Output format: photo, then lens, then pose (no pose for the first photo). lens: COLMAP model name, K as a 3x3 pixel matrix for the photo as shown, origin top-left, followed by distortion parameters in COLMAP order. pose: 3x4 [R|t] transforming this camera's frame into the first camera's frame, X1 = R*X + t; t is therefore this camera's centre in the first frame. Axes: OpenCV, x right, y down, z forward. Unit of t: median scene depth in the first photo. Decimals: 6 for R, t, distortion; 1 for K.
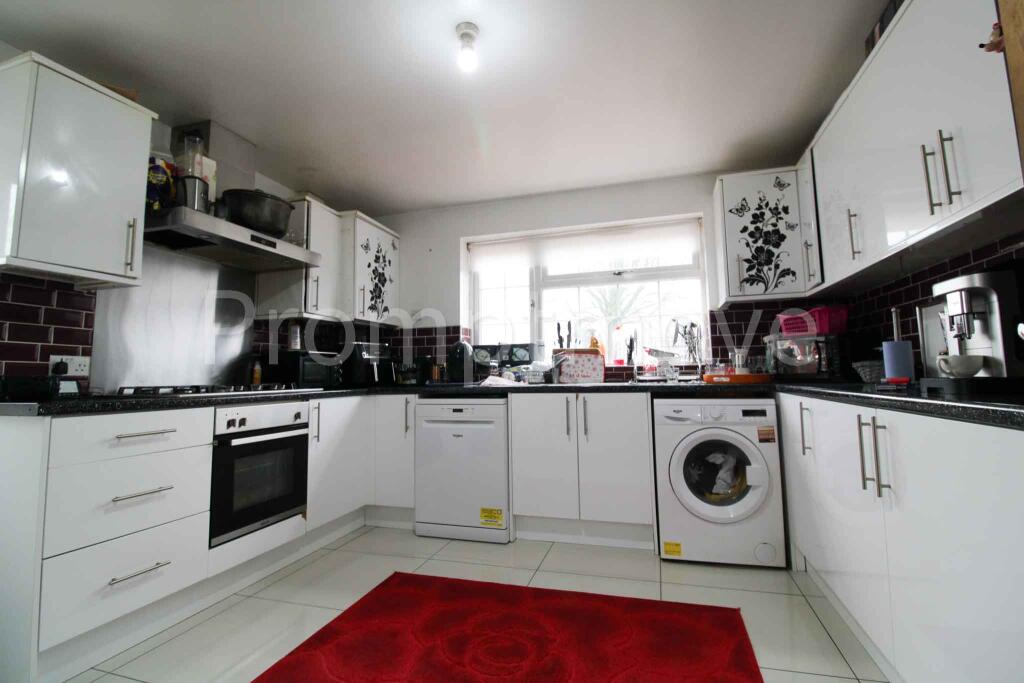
lens RADIAL K [[473.3, 0, 512.0], [0, 473.3, 341.5], [0, 0, 1]] dist [-0.025440, 0.000117]
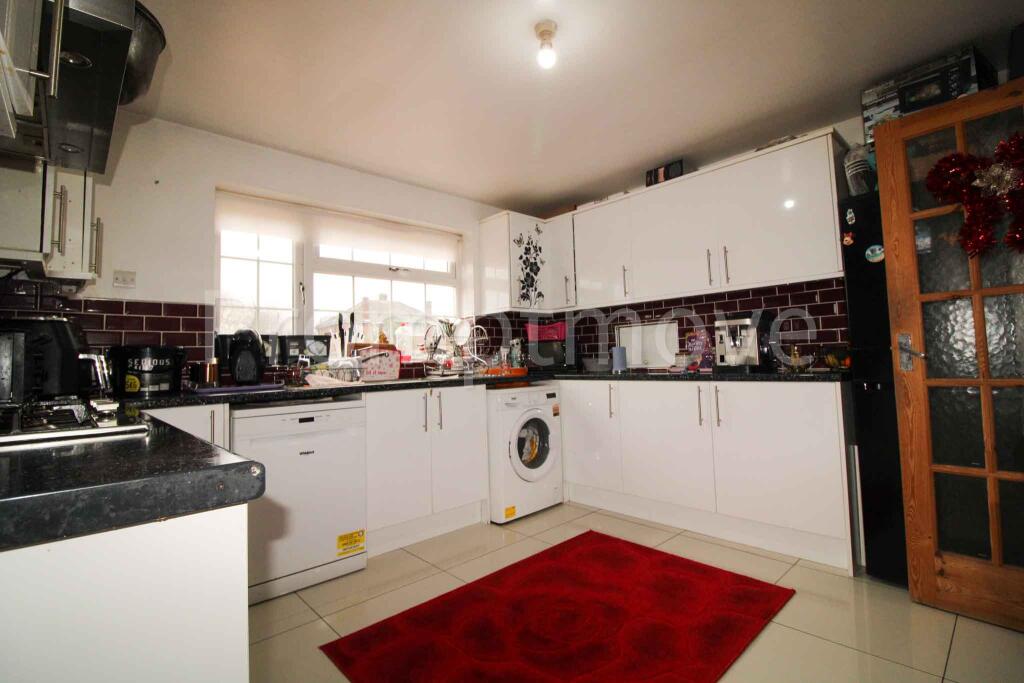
lens RADIAL K [[479.3, 0, 512.0], [0, 479.3, 341.5], [0, 0, 1]] dist [0.002020, 0.000117]
pose [[0.502914, 0.034575, 0.863644, -0.669520], [-0.041881, 0.999001, -0.015606, 0.017373], [-0.863321, -0.028322, 0.503860, 0.345444]]
